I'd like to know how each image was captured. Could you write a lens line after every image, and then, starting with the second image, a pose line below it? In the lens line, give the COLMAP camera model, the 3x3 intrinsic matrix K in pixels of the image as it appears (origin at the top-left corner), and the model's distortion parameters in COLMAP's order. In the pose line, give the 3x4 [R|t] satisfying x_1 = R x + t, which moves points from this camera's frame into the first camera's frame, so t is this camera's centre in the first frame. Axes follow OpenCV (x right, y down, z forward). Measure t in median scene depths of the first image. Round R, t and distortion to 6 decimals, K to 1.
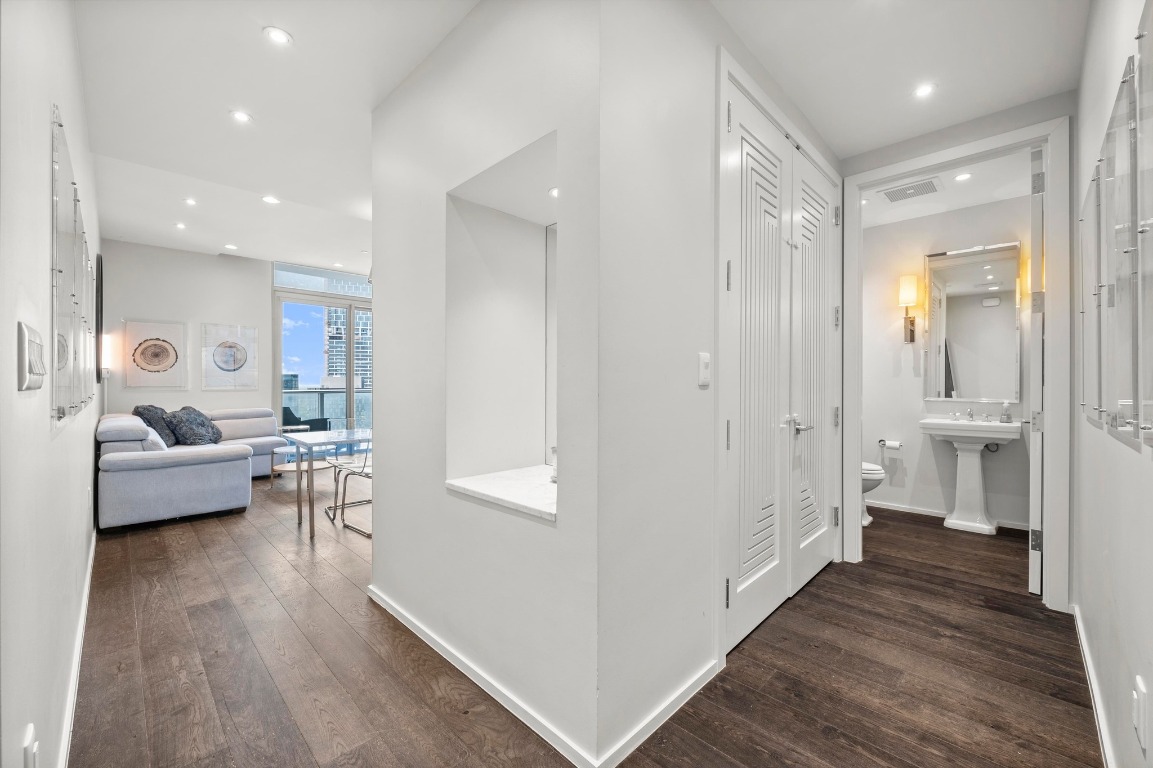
lens RADIAL K [[464.6, 0, 573.4], [0, 464.6, 385.7], [0, 0, 1]] dist [-0.019560, -0.000174]
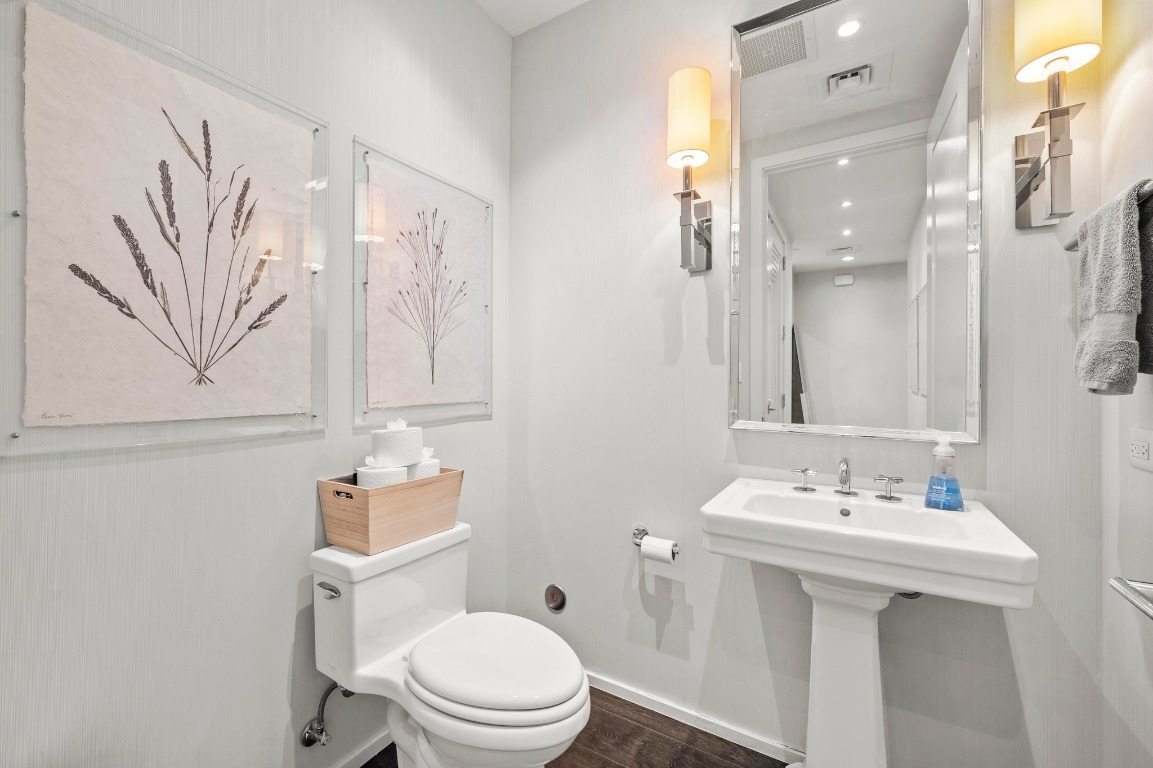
lens RADIAL K [[464.6, 0, 584.0], [0, 464.6, 383.6], [0, 0, 1]] dist [-0.019560, -0.000174]
pose [[0.968521, 0.003351, 0.248908, 0.590088], [-0.003446, 0.999994, -0.000051, -0.003820], [-0.248907, -0.000809, 0.968527, 0.711287]]
